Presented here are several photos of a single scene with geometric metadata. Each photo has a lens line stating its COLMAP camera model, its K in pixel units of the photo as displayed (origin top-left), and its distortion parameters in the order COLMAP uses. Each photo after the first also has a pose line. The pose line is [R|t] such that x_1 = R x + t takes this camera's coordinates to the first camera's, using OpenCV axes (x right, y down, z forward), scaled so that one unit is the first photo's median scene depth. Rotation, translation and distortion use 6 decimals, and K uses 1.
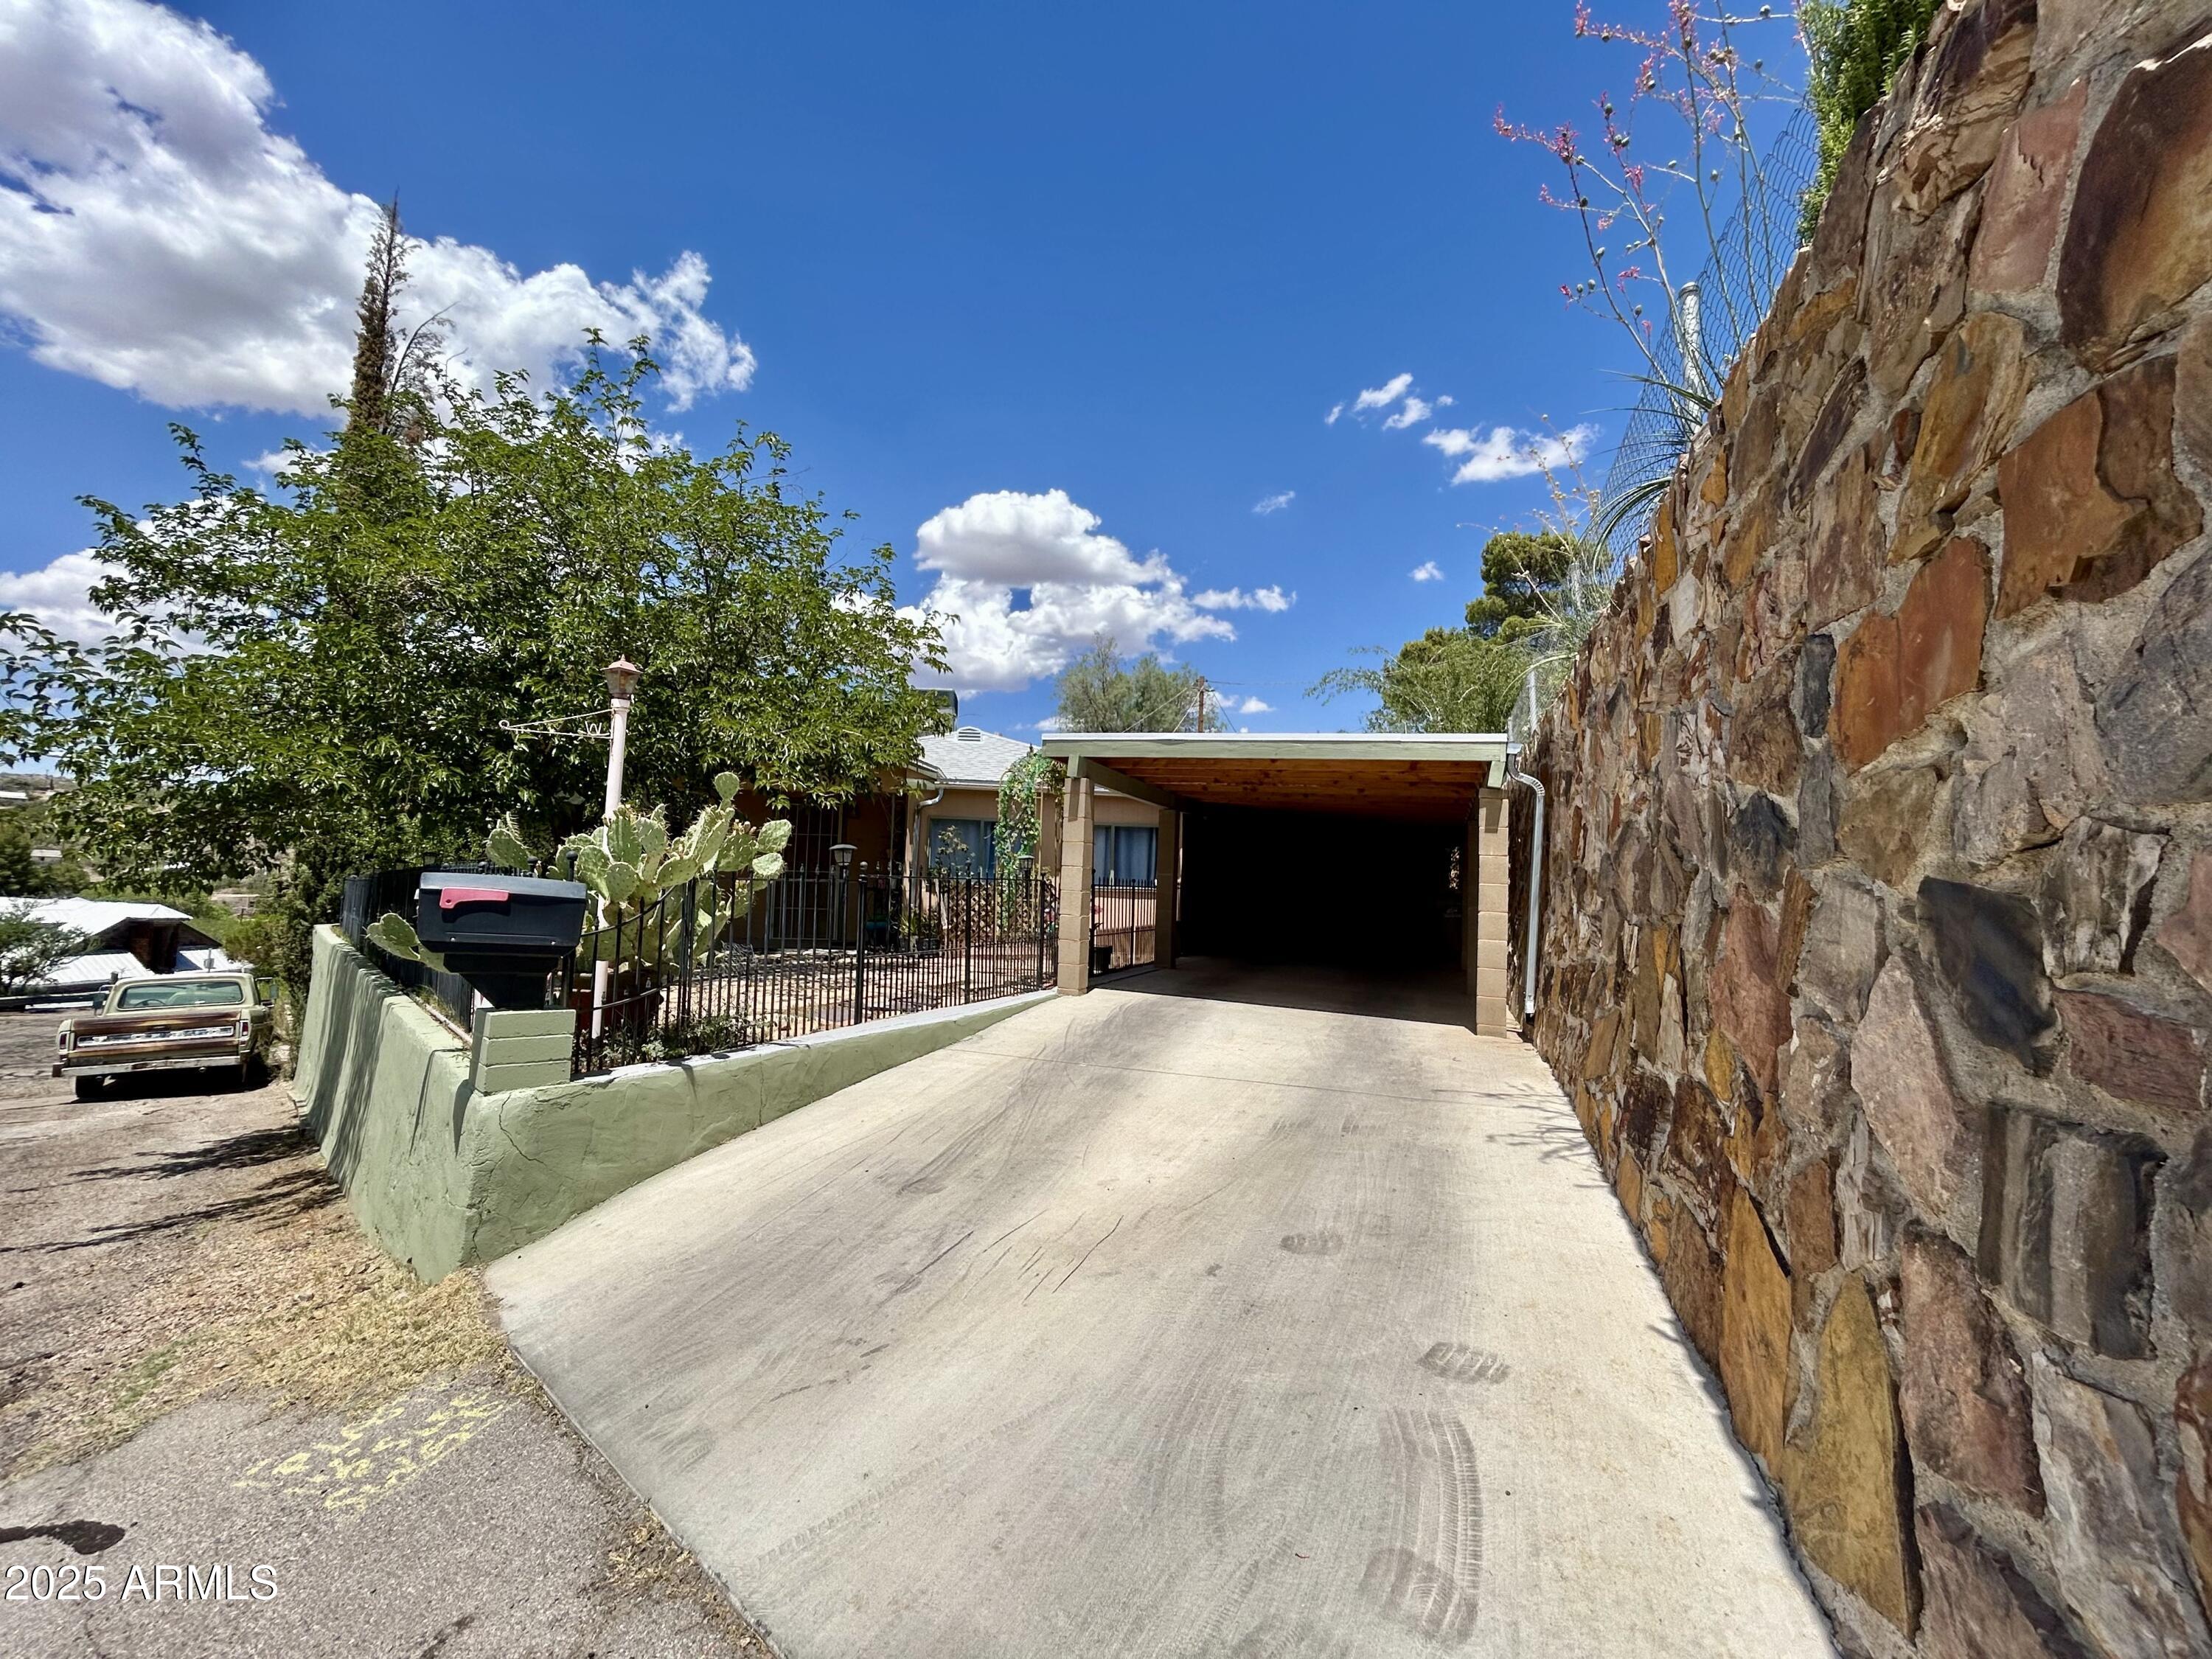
lens RADIAL K [[907.7, 0, 1106.0], [0, 907.7, 829.5], [0, 0, 1]] dist [0.000687, 0.000271]
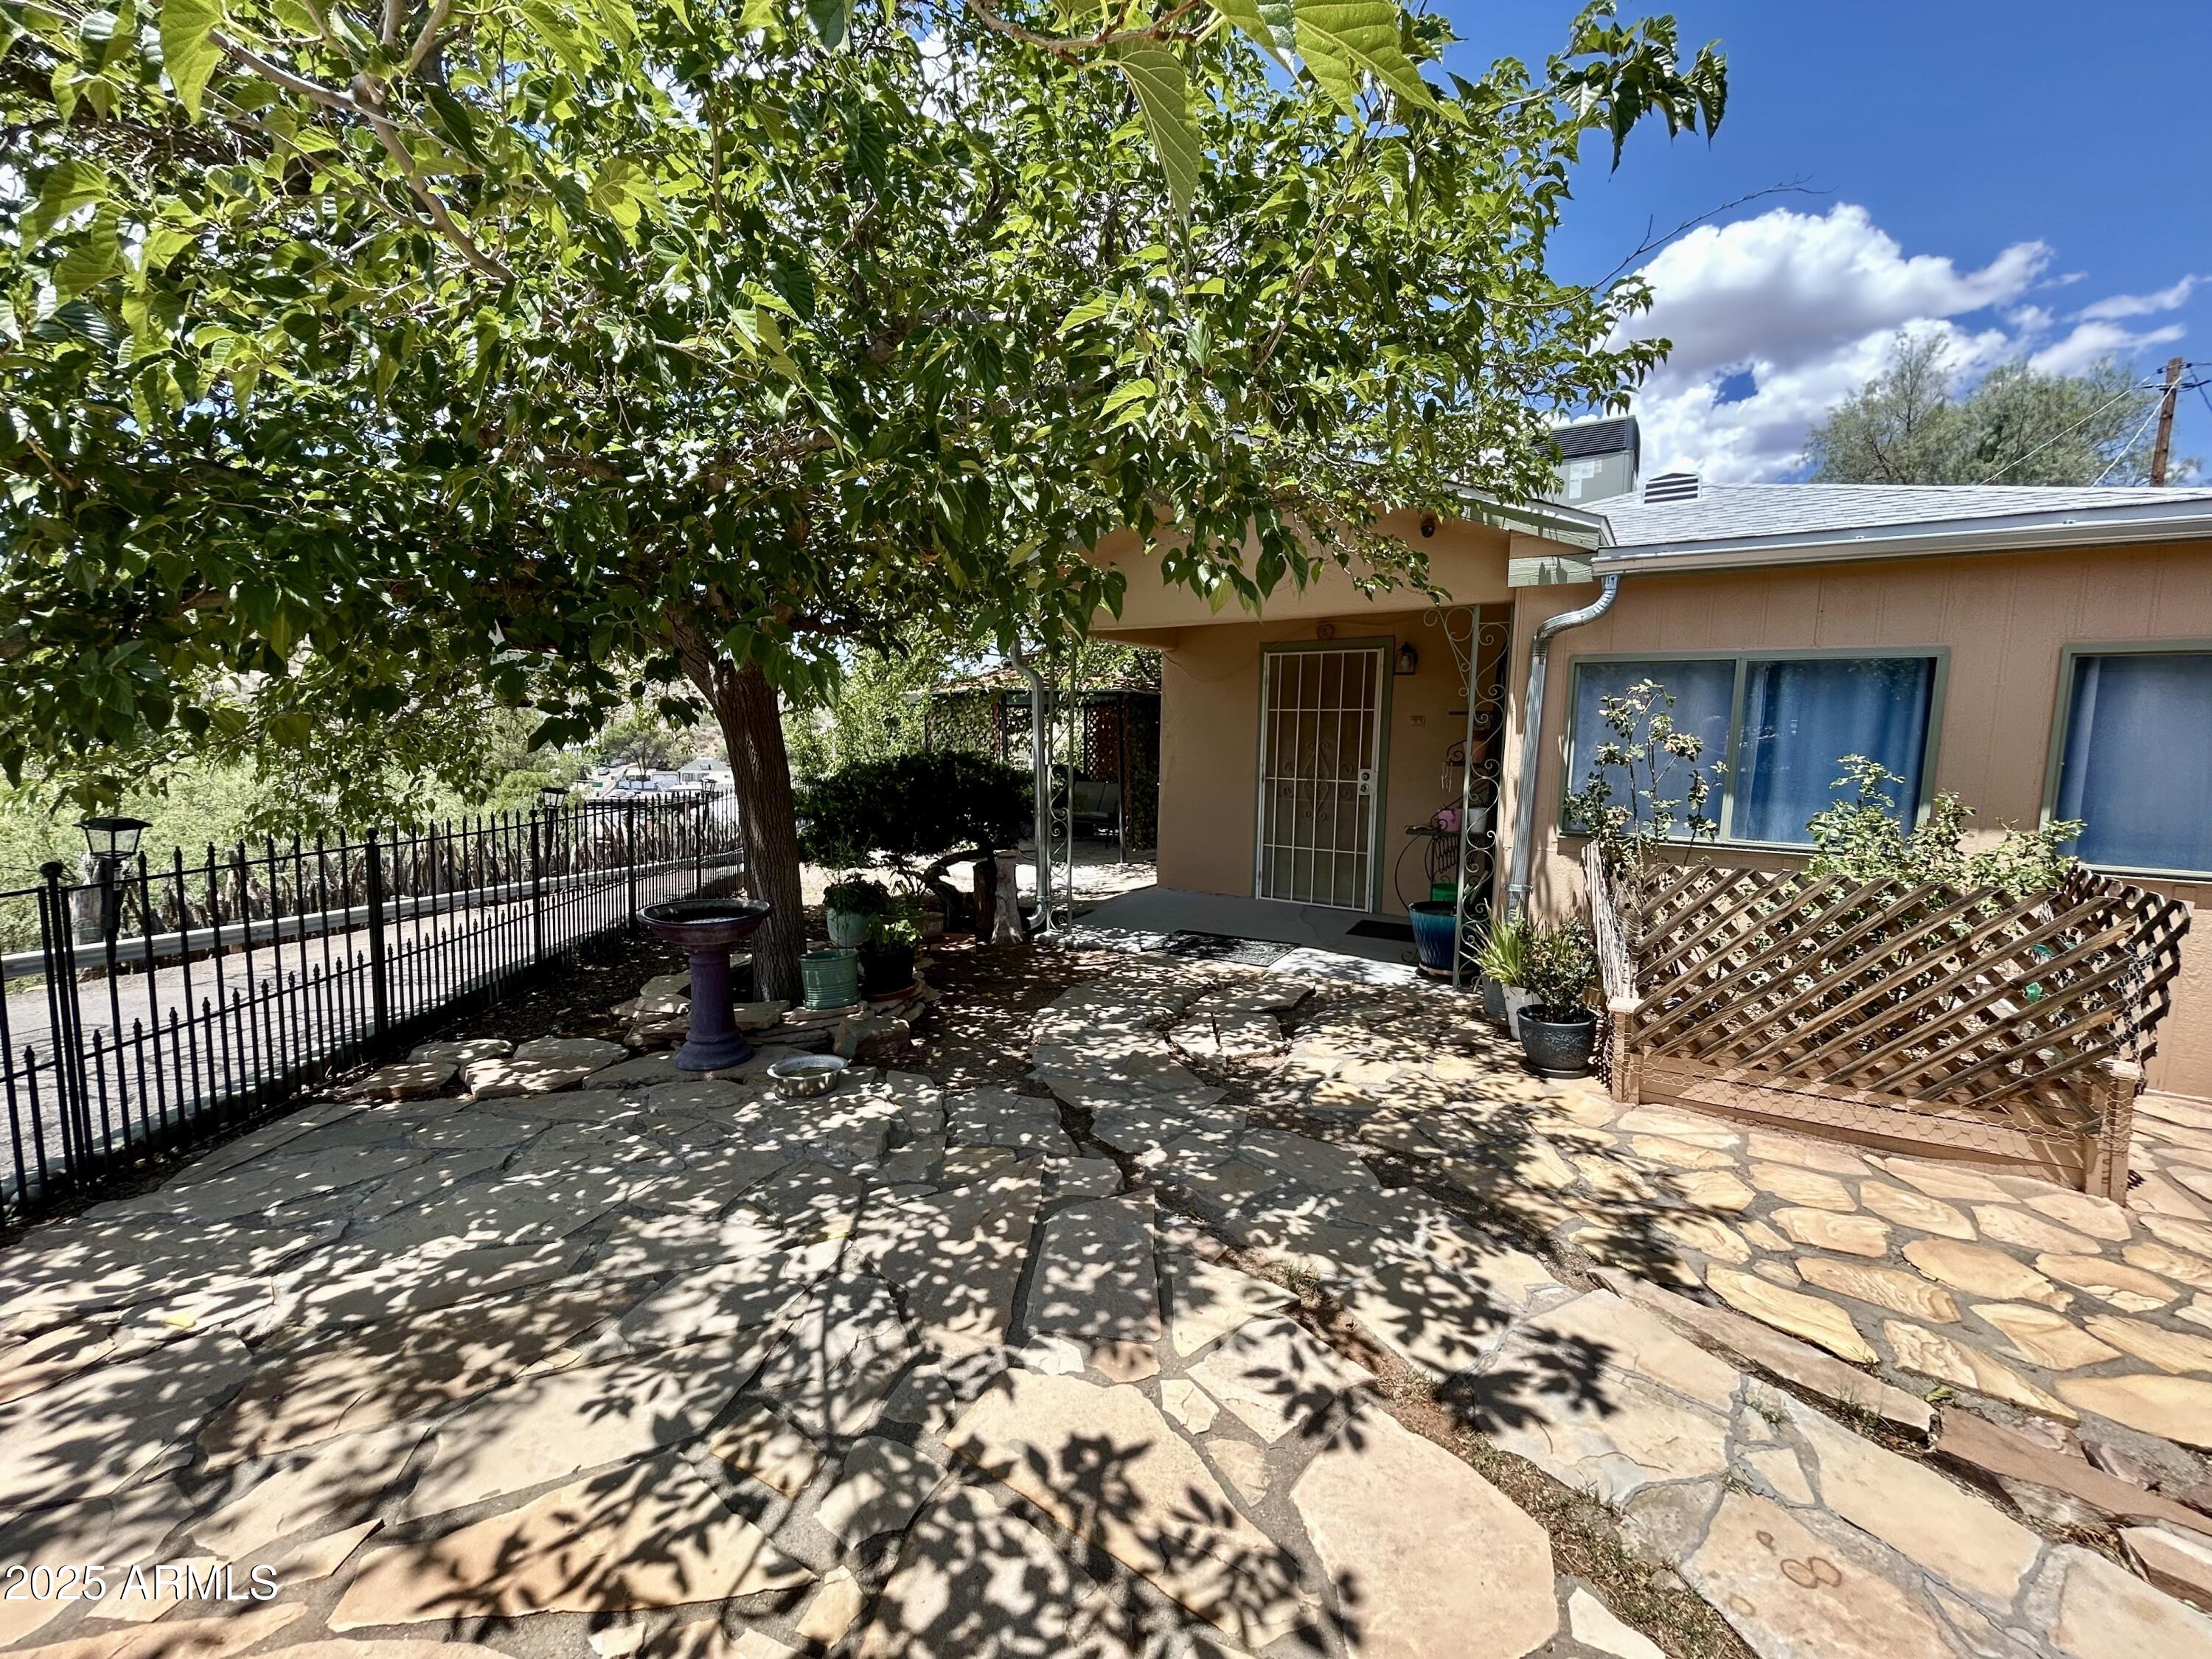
lens RADIAL K [[892.6, 0, 1100.8], [0, 892.6, 801.6], [0, 0, 1]] dist [0.002081, 0.000387]
pose [[0.762764, 0.045958, -0.645042, -0.102609], [0.034230, 0.993204, 0.111240, -0.002511], [0.645771, -0.106929, 0.756007, 0.586491]]
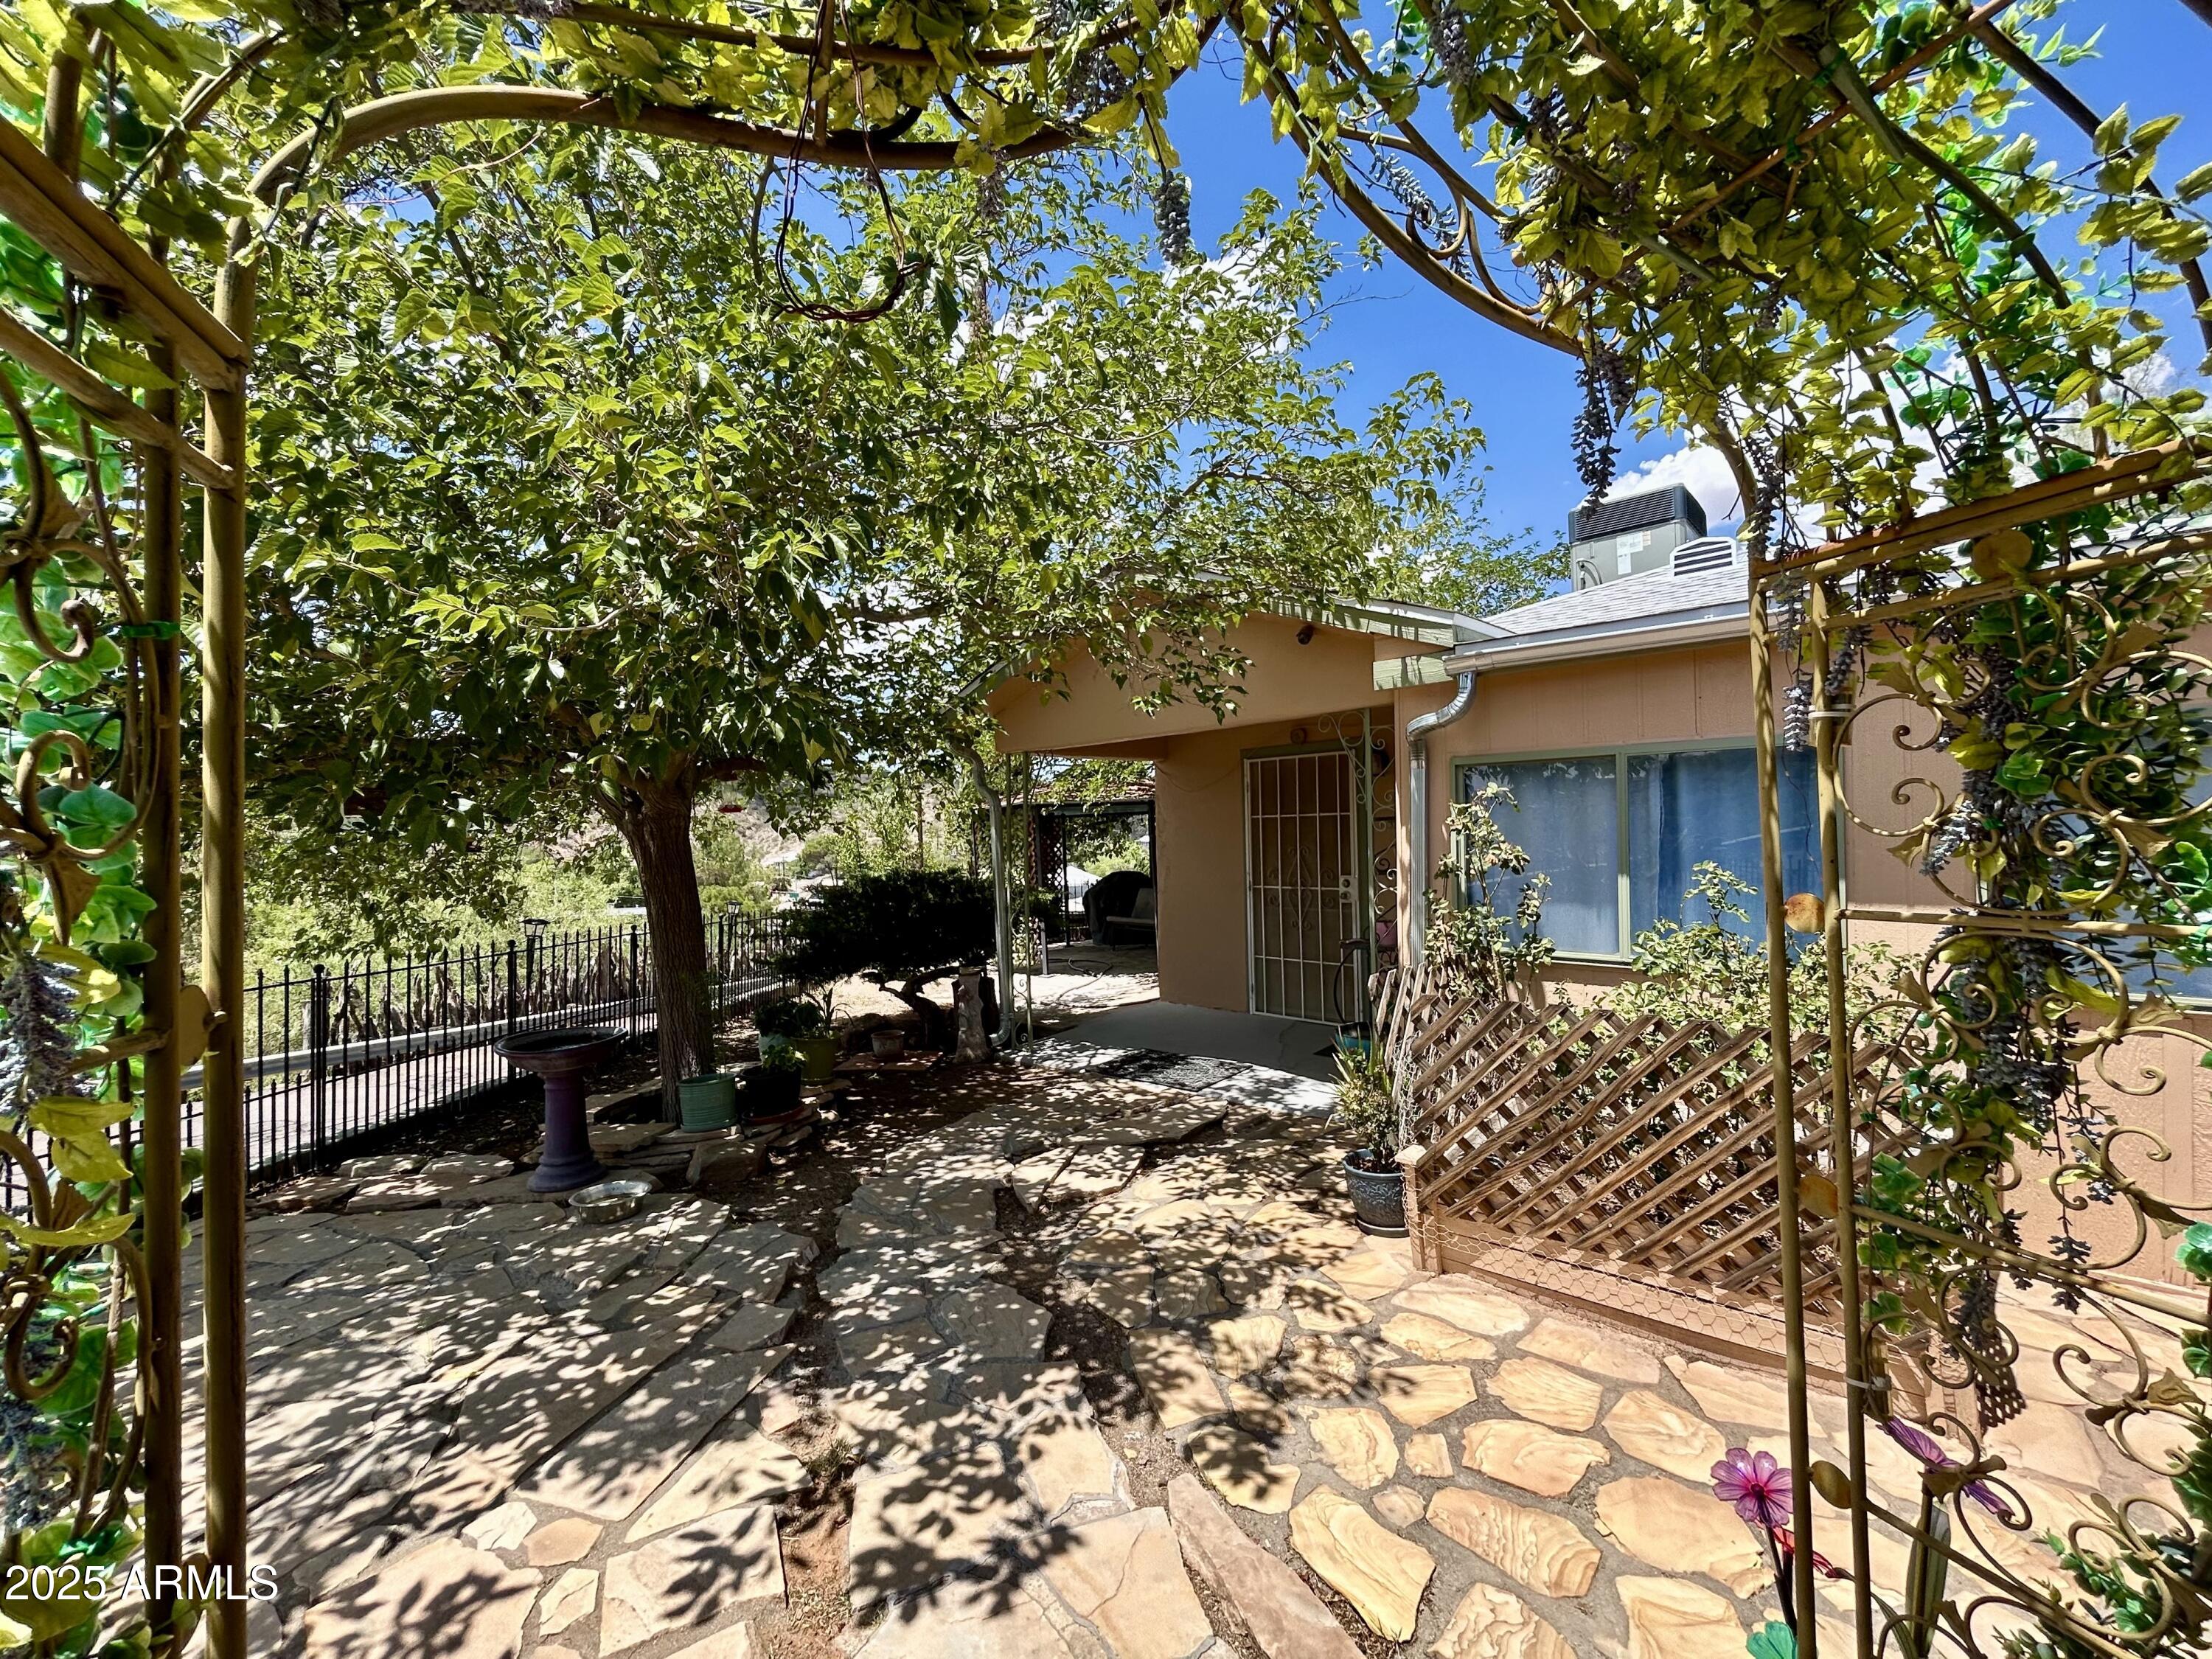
lens RADIAL K [[898.6, 0, 1088.2], [0, 898.6, 833.2], [0, 0, 1]] dist [0.082831, -0.023721]
pose [[0.609894, -0.027730, -0.791998, -0.002950], [0.076257, 0.996804, 0.023822, -0.004794], [0.788805, -0.074925, 0.610059, 0.673542]]
